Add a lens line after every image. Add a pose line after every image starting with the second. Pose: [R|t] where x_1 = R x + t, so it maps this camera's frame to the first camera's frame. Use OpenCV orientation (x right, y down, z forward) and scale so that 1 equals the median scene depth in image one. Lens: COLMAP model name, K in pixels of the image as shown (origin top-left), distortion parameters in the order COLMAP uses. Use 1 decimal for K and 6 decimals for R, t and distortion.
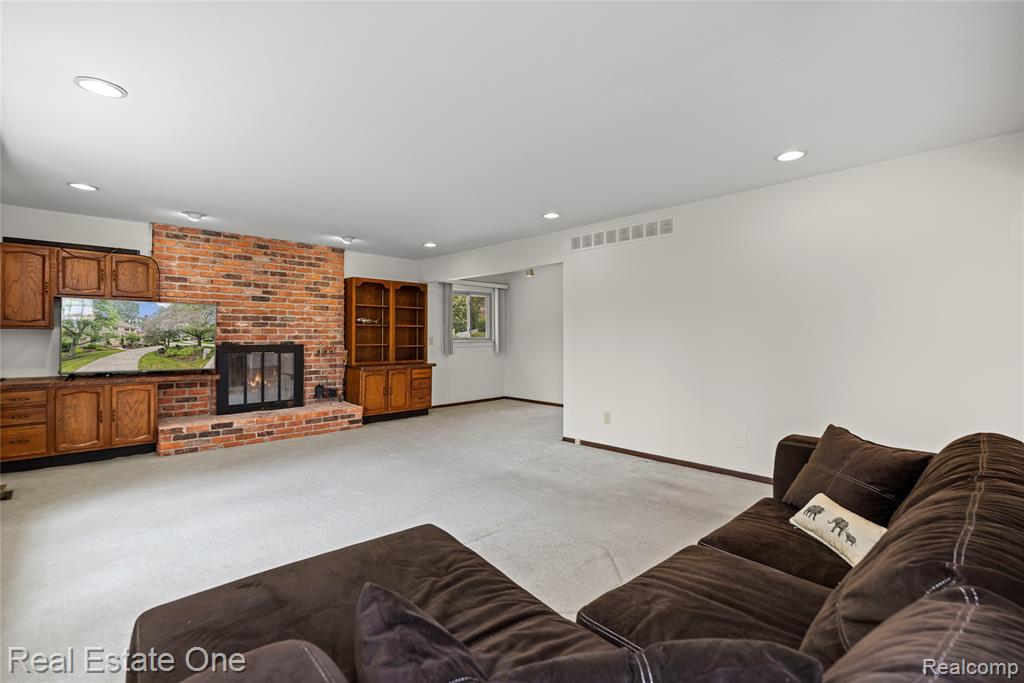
lens RADIAL K [[464.3, 0, 513.6], [0, 464.3, 339.1], [0, 0, 1]] dist [-0.003125, -0.000646]
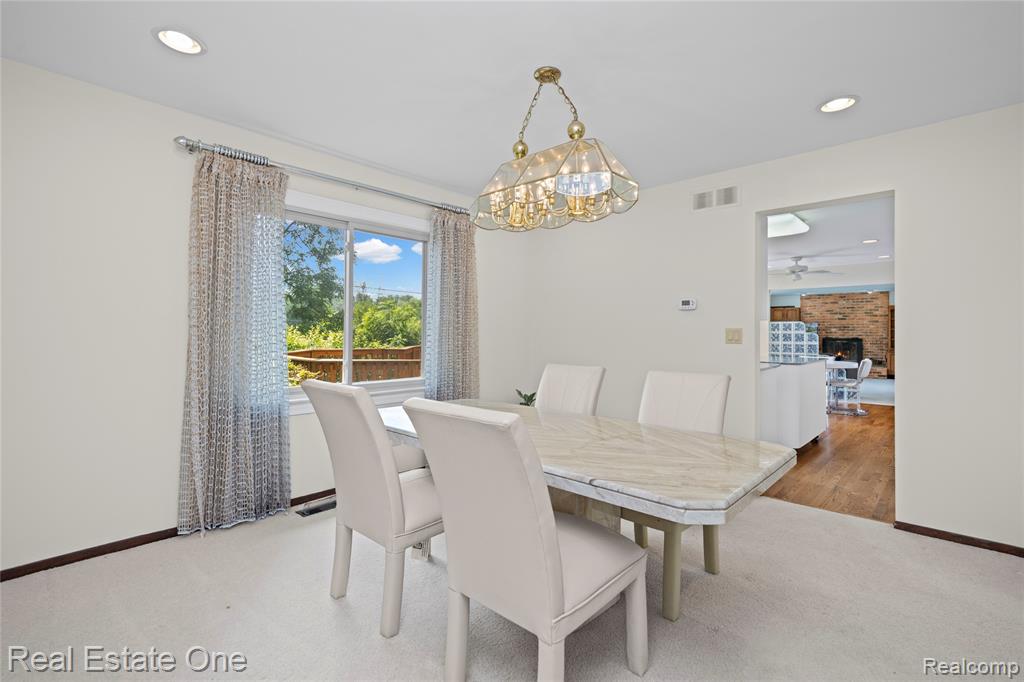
lens RADIAL K [[464.3, 0, 513.8], [0, 464.3, 336.2], [0, 0, 1]] dist [-0.003125, -0.000646]
pose [[0.094985, 0.005109, -0.995466, 1.644296], [-0.011149, 0.999930, 0.004068, 0.010489], [0.995416, 0.010712, 0.095035, -0.889592]]
